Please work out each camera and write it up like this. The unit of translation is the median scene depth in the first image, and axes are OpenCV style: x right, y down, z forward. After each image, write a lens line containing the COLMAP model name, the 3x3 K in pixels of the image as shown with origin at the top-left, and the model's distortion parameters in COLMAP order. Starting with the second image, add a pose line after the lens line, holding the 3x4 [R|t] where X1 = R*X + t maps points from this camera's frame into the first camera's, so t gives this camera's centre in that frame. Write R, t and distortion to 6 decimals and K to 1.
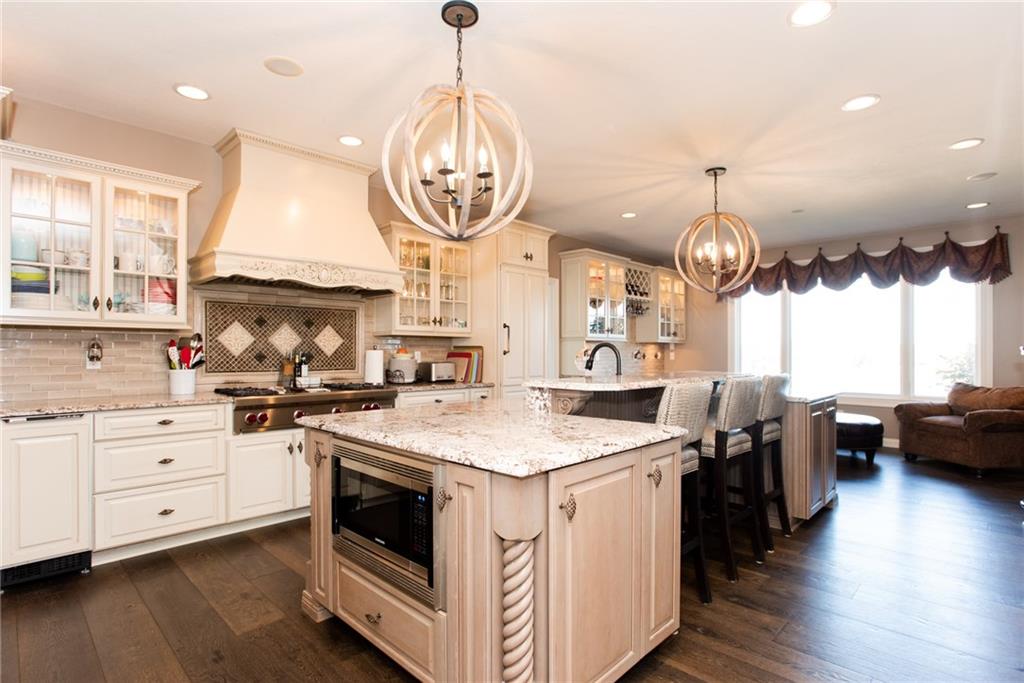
lens RADIAL K [[503.6, 0, 512.0], [0, 503.6, 341.5], [0, 0, 1]] dist [-0.000011, 0.000452]
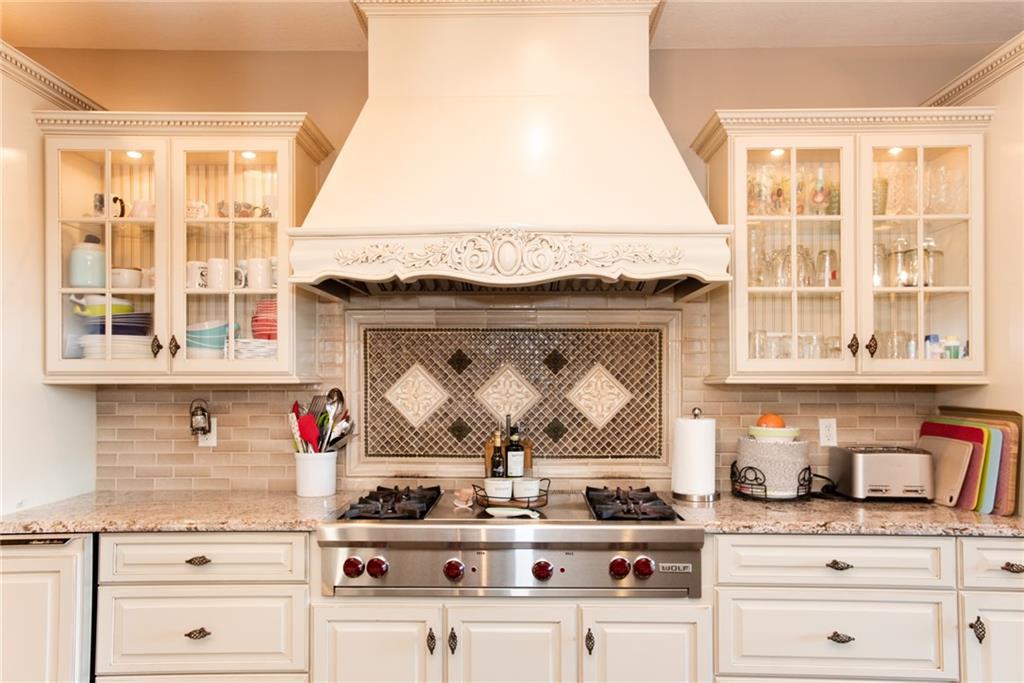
lens RADIAL K [[713.8, 0, 512.3], [0, 713.8, 369.2], [0, 0, 1]] dist [0.007868, 0.003505]
pose [[0.688595, -0.007364, -0.725109, 0.072056], [0.011462, 0.999934, 0.000730, -0.029340], [0.725055, -0.008814, 0.688634, 0.486646]]
